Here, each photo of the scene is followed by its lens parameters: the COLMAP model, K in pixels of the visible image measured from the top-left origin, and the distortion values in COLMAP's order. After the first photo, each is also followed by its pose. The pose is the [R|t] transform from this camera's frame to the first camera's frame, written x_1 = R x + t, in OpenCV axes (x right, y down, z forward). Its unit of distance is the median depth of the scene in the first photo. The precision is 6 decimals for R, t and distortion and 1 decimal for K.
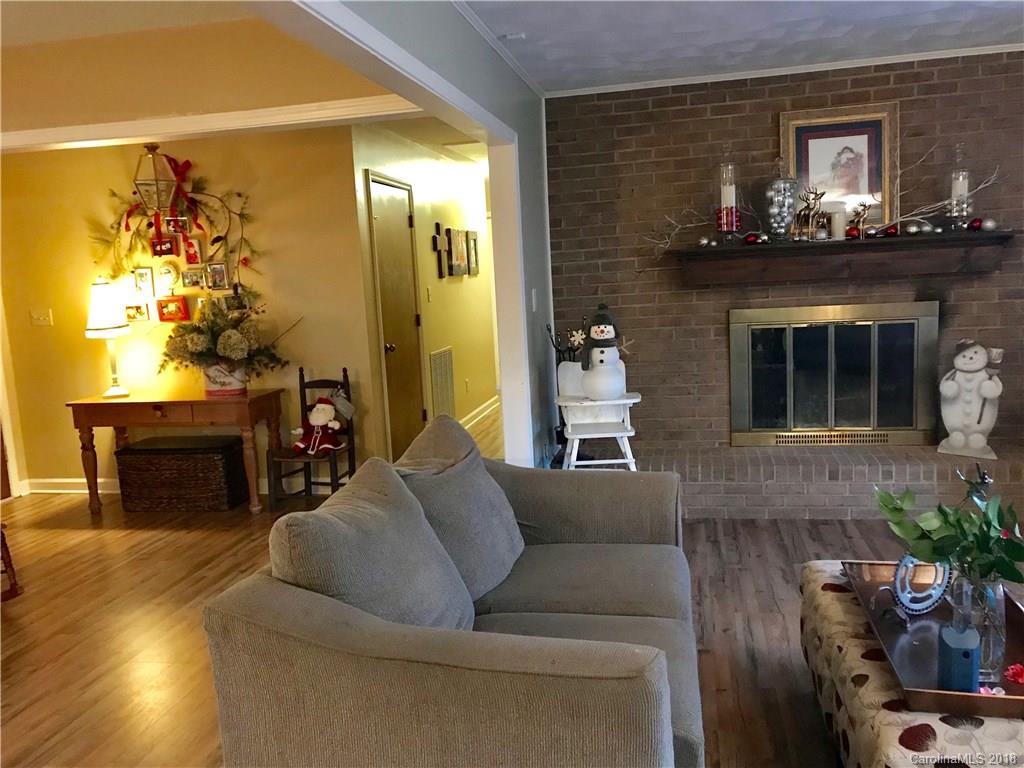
lens RADIAL K [[844.0, 0, 510.7], [0, 844.0, 382.1], [0, 0, 1]] dist [0.034387, -0.013326]
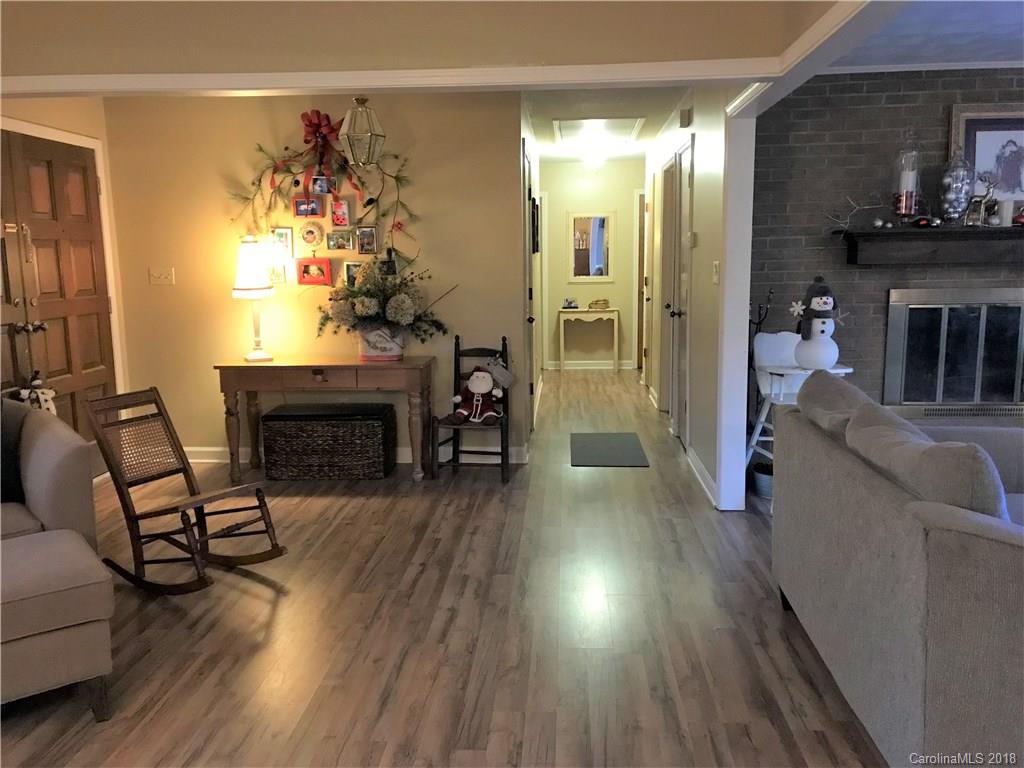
lens RADIAL K [[844.0, 0, 510.7], [0, 844.0, 386.1], [0, 0, 1]] dist [0.034387, -0.013326]
pose [[0.989488, 0.018052, 0.143486, -0.337441], [-0.020093, 0.999716, 0.012786, 0.029519], [-0.143214, -0.015535, 0.989570, 0.011986]]
